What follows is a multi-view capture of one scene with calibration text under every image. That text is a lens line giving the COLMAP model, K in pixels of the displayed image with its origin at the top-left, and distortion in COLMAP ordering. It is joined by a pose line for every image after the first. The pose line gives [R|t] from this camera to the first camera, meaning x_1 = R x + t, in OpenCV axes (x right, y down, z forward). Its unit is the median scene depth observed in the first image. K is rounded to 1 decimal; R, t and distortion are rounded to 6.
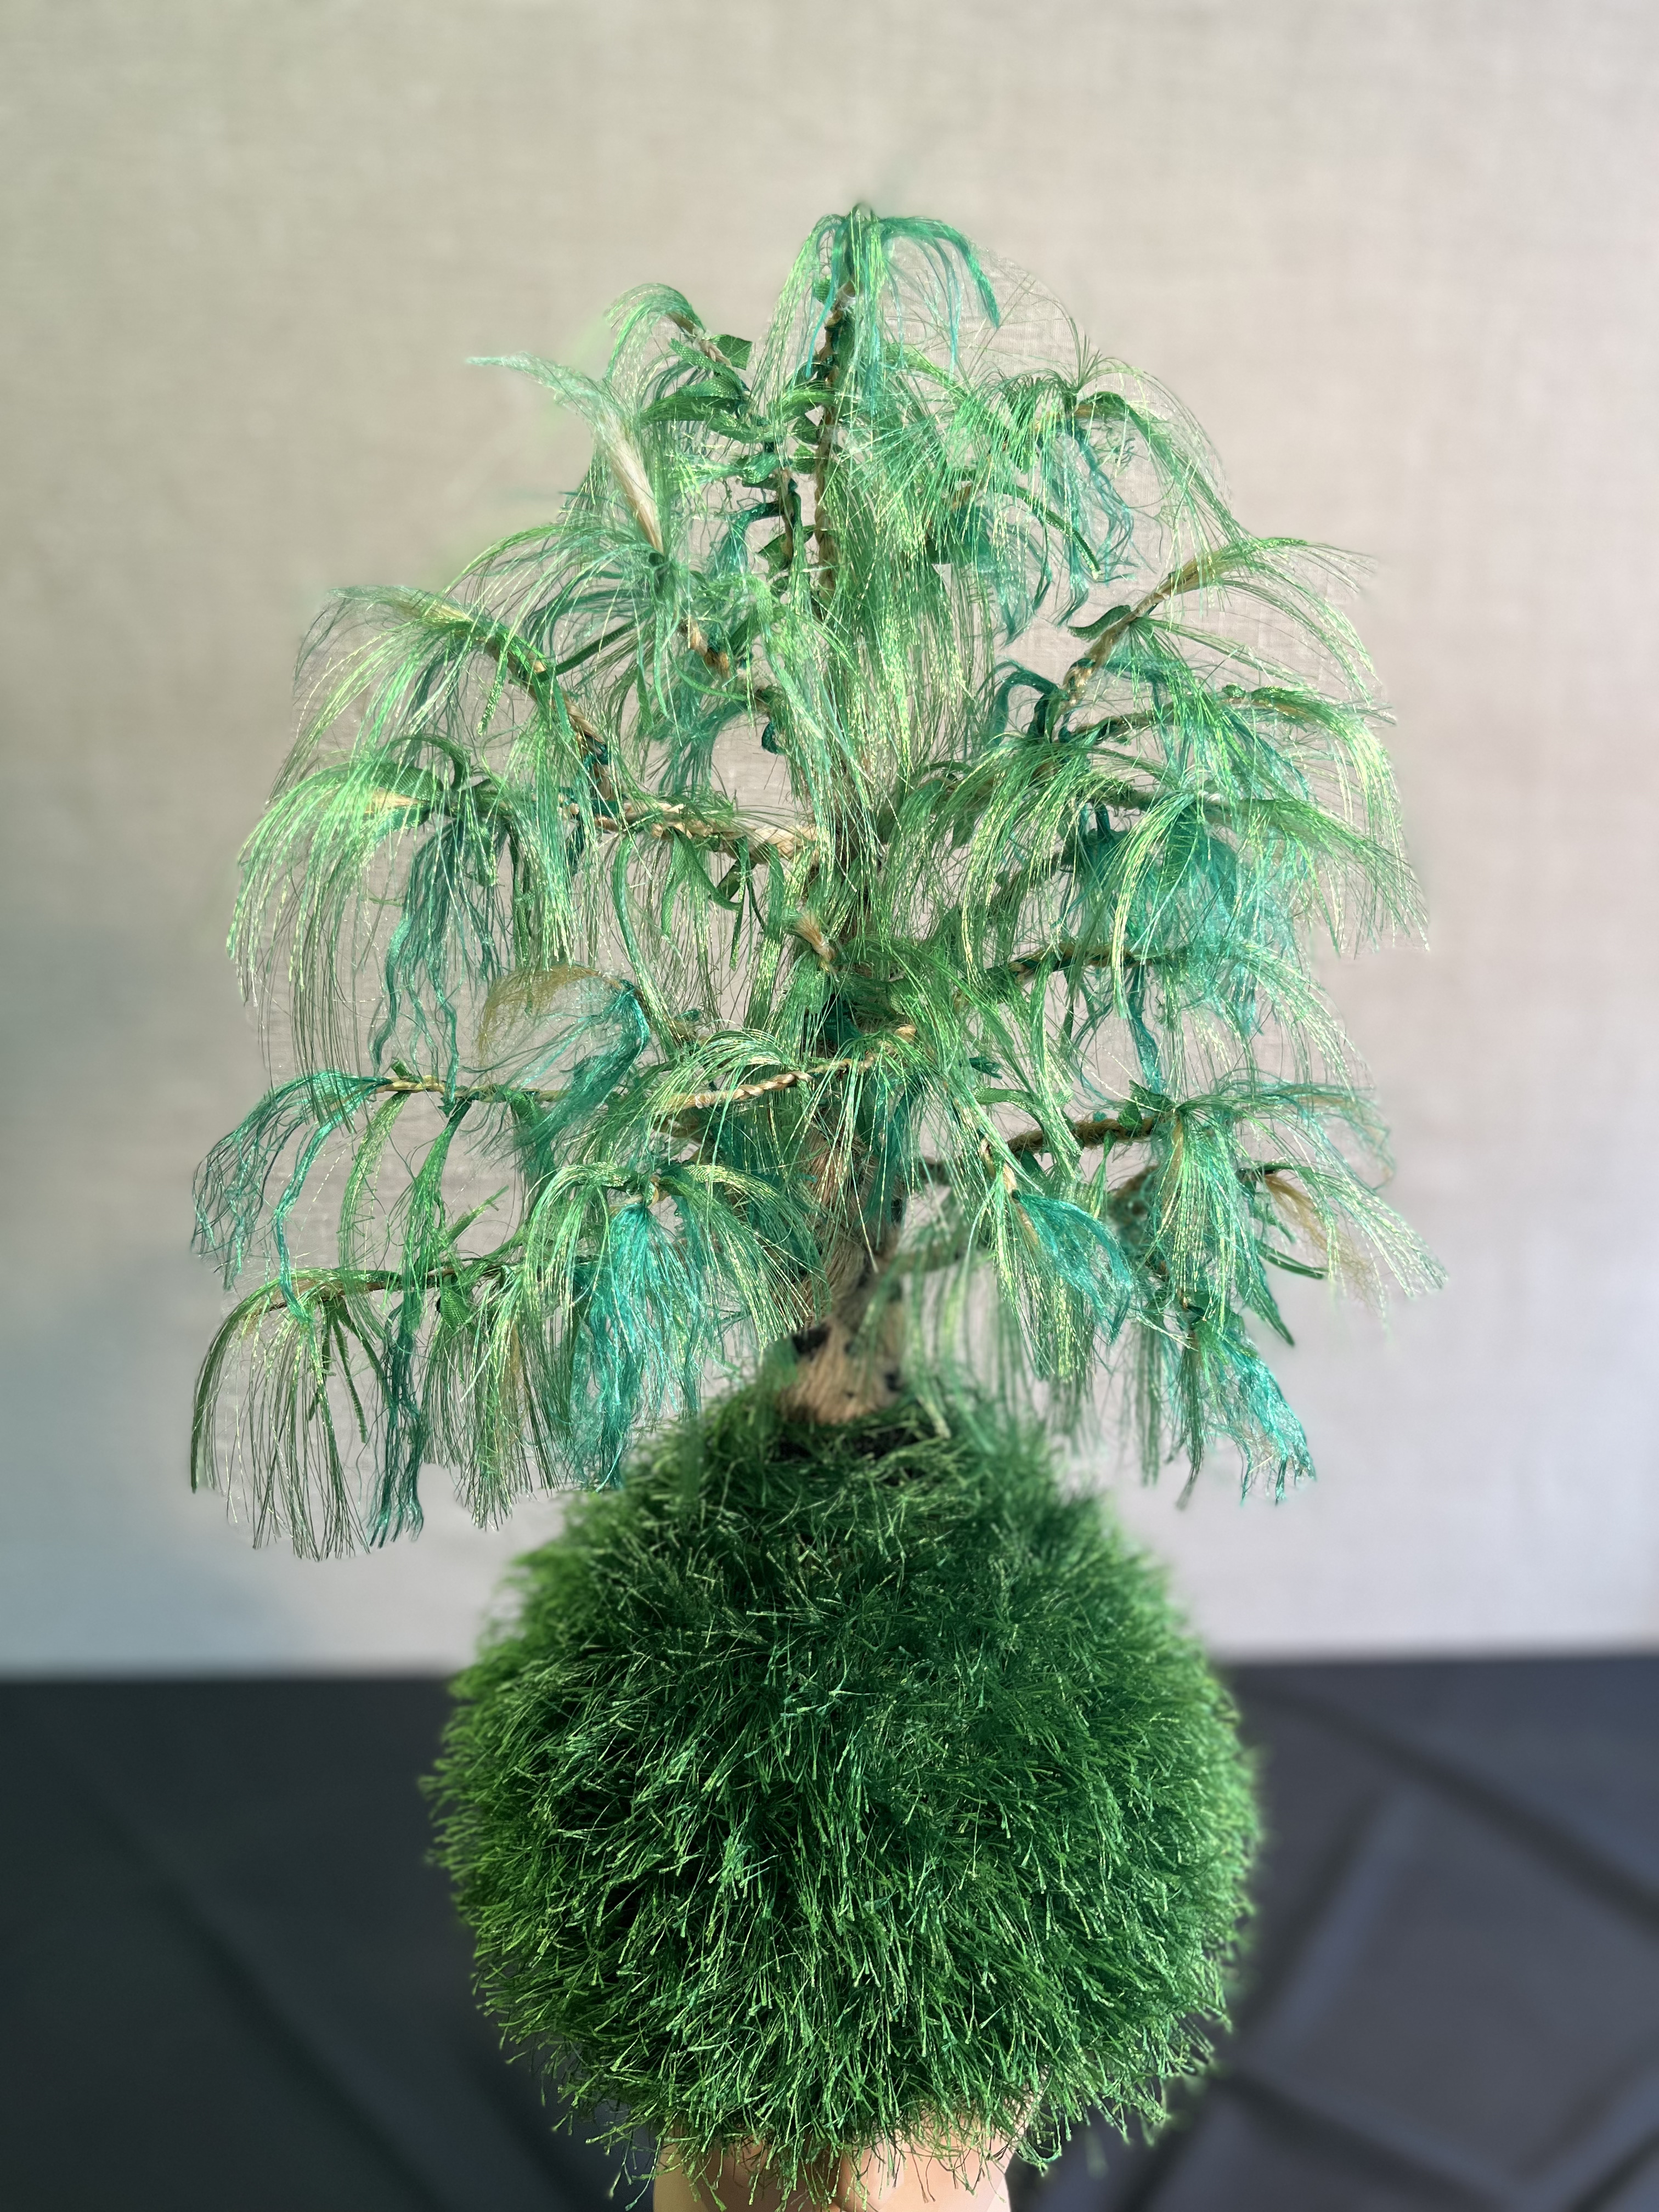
lens RADIAL K [[1683.6, 0, 819.2], [0, 1683.6, 1082.4], [0, 0, 1]] dist [-0.004630, -0.003284]
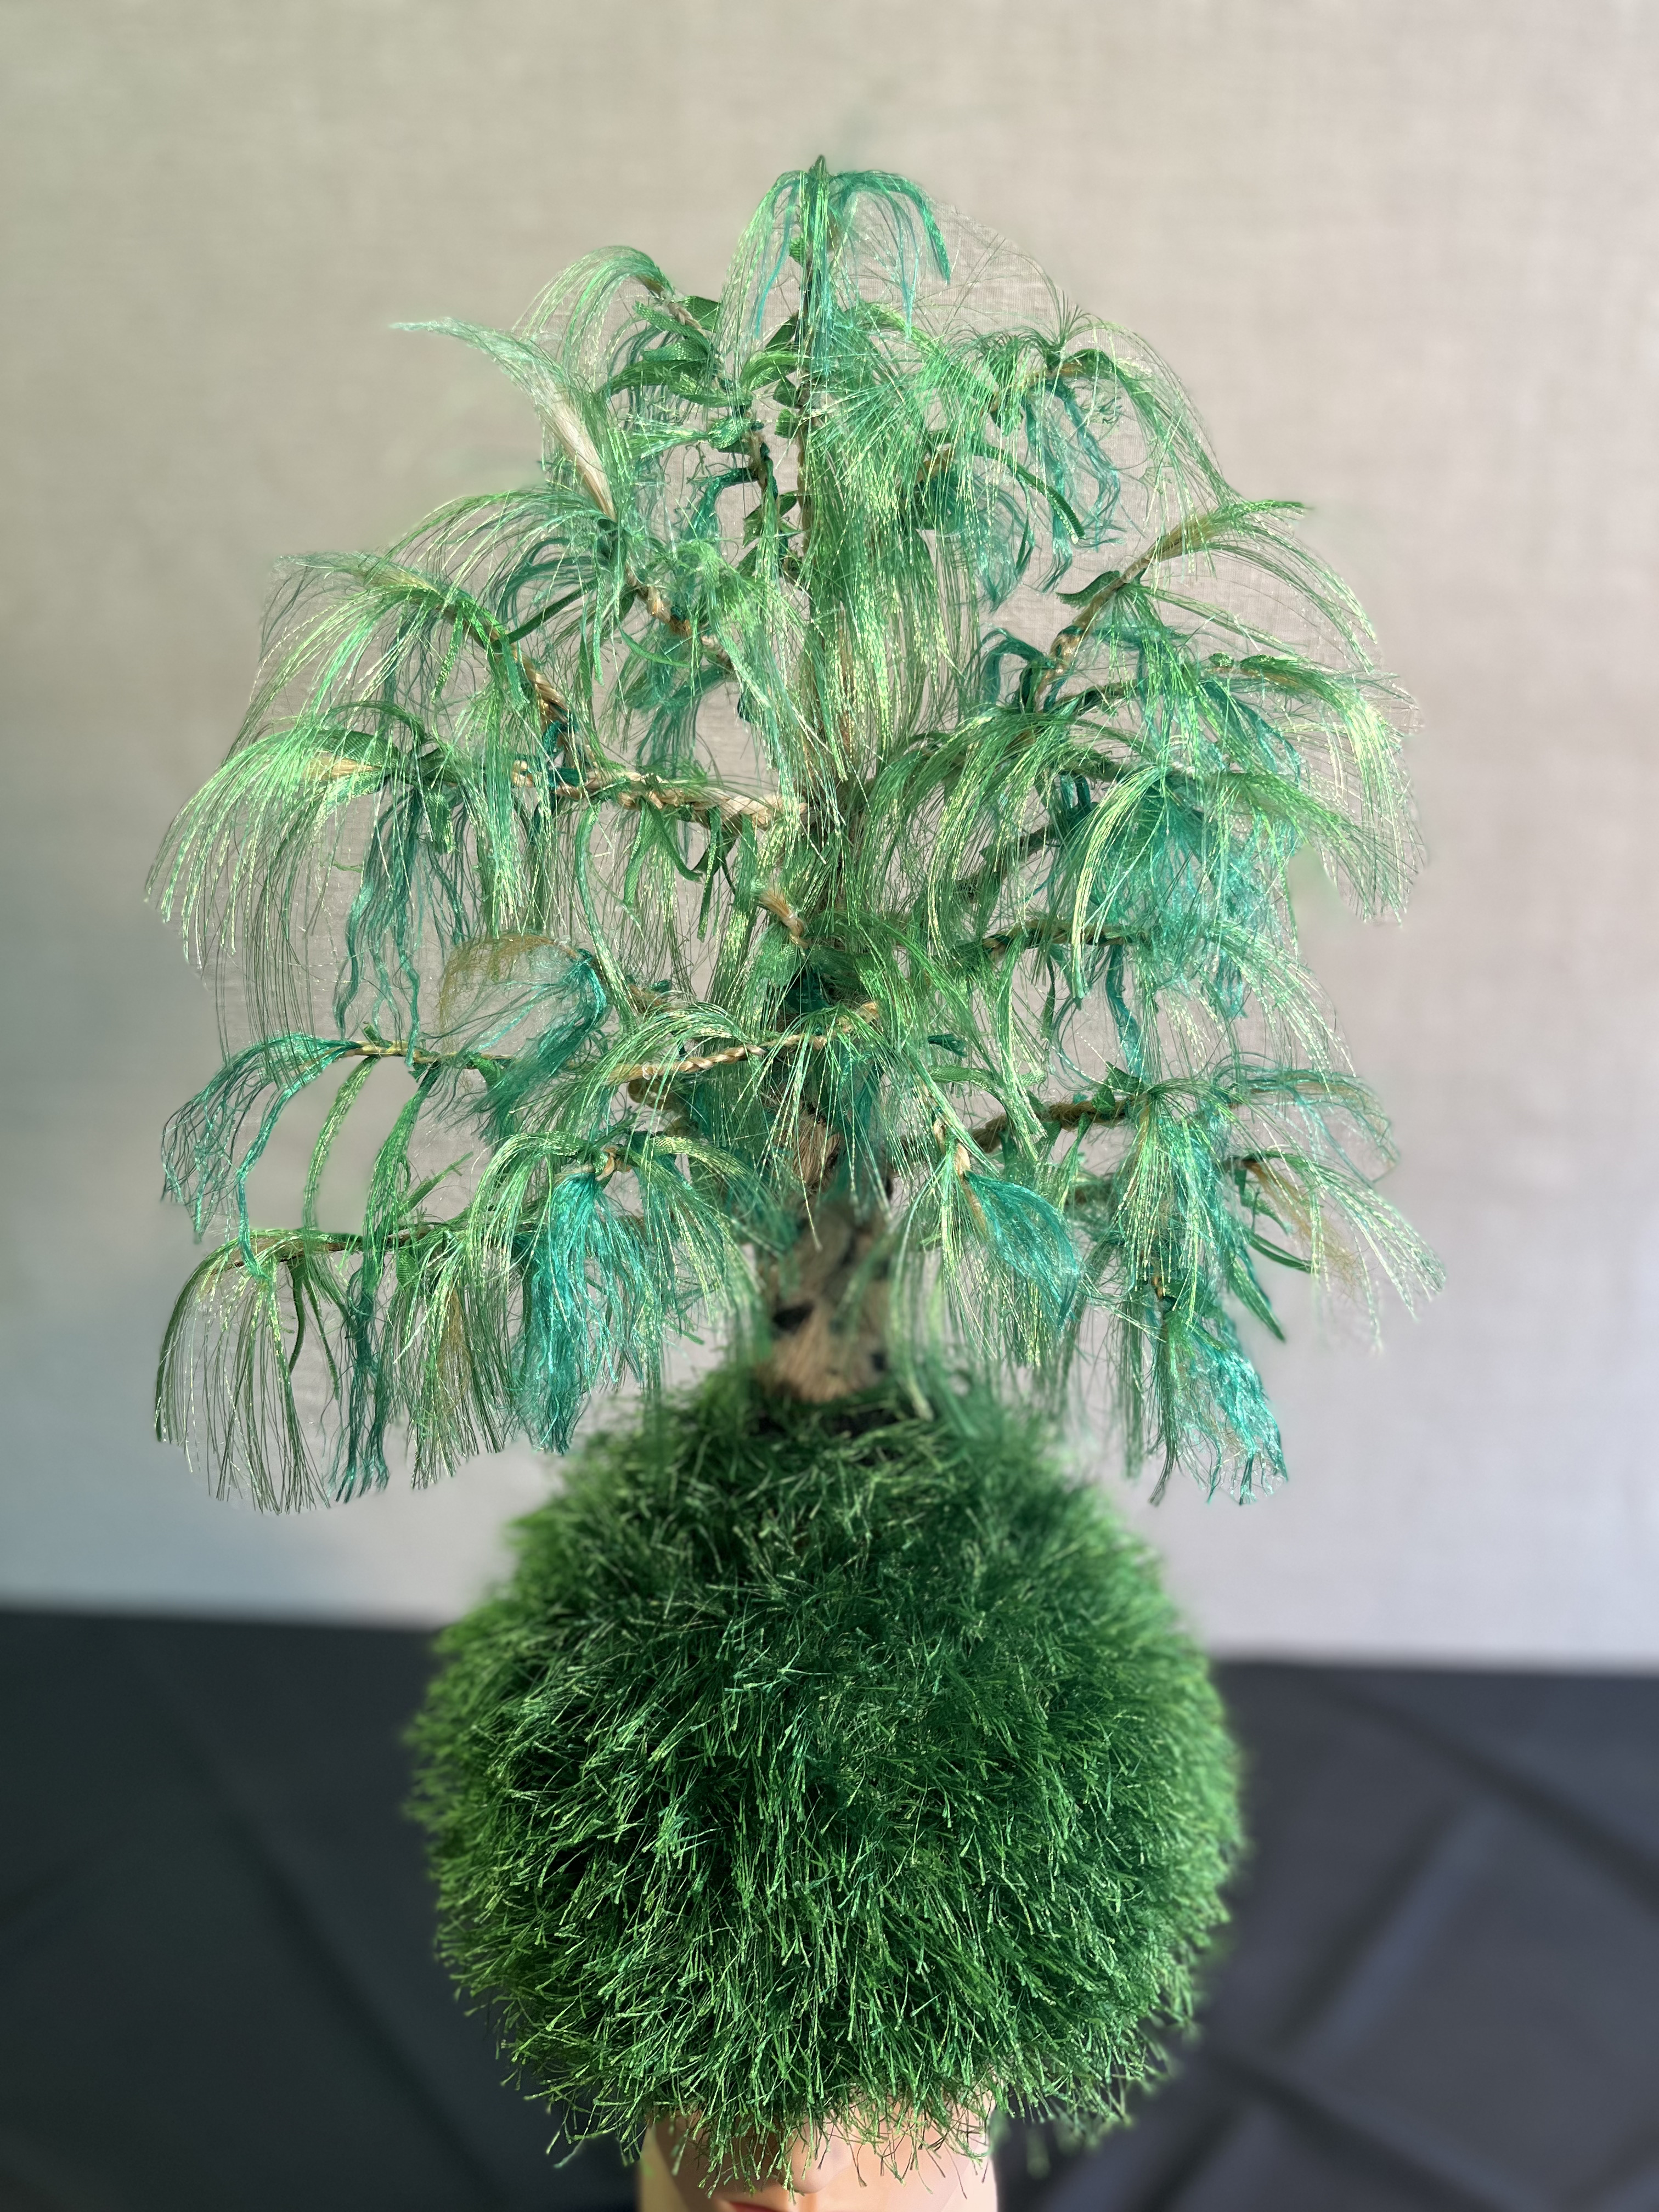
lens RADIAL K [[1683.6, 0, 819.2], [0, 1683.6, 1082.4], [0, 0, 1]] dist [-0.004630, -0.003284]
pose [[0.995349, 0.024767, -0.093100, 0.113751], [-0.023316, 0.999590, 0.016636, -0.001657], [0.093474, -0.014388, 0.995518, 0.017179]]
